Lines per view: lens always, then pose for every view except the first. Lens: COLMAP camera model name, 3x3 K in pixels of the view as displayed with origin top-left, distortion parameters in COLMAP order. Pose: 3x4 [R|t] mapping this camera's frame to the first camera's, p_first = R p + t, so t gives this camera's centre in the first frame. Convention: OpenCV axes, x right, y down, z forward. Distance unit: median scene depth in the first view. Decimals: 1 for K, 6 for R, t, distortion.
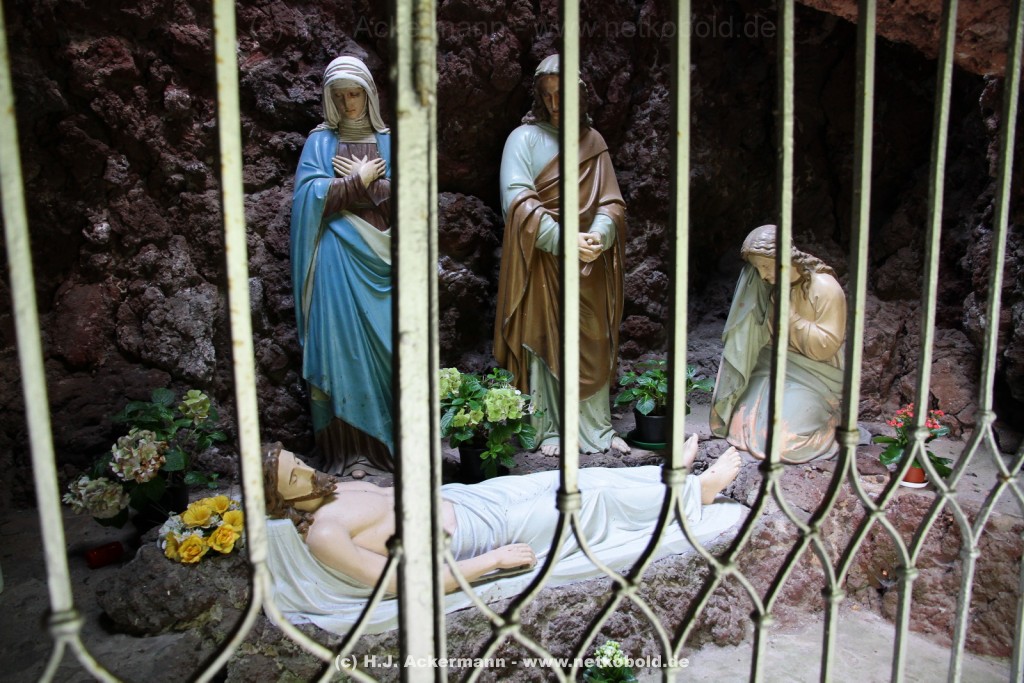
lens RADIAL K [[711.1, 0, 503.4], [0, 711.1, 339.8], [0, 0, 1]] dist [-0.115411, 0.085408]
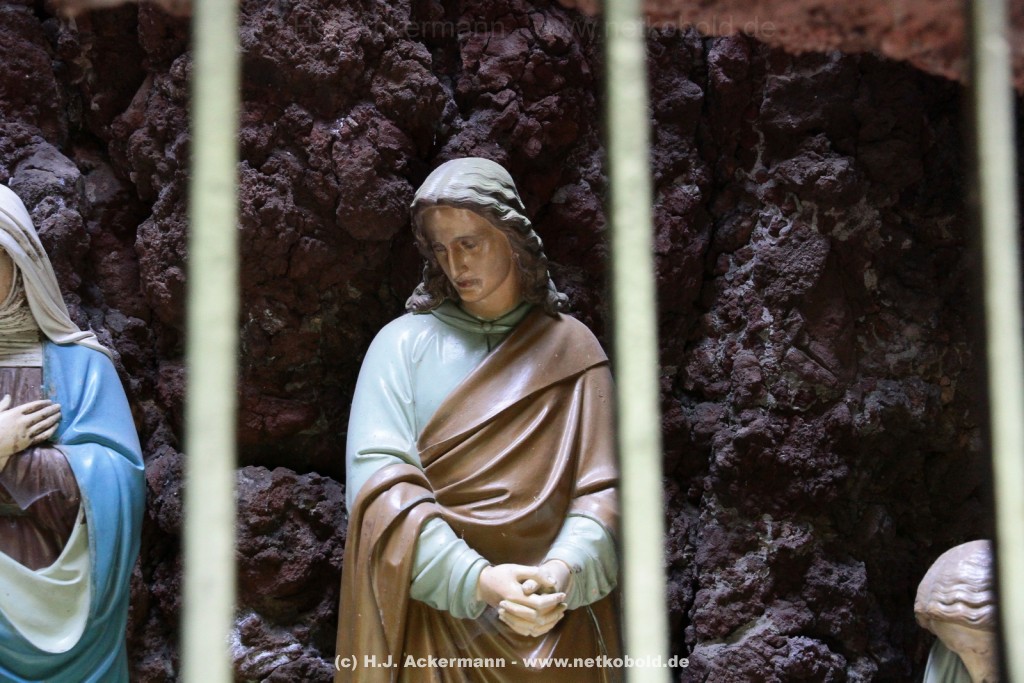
lens RADIAL K [[1474.4, 0, 502.8], [0, 1474.4, 333.6], [0, 0, 1]] dist [0.119725, 0.000000]
pose [[0.991736, -0.027933, -0.125214, 0.213582], [-0.005730, 0.965391, -0.260744, -0.054294], [0.128164, 0.259307, 0.957253, 0.127941]]
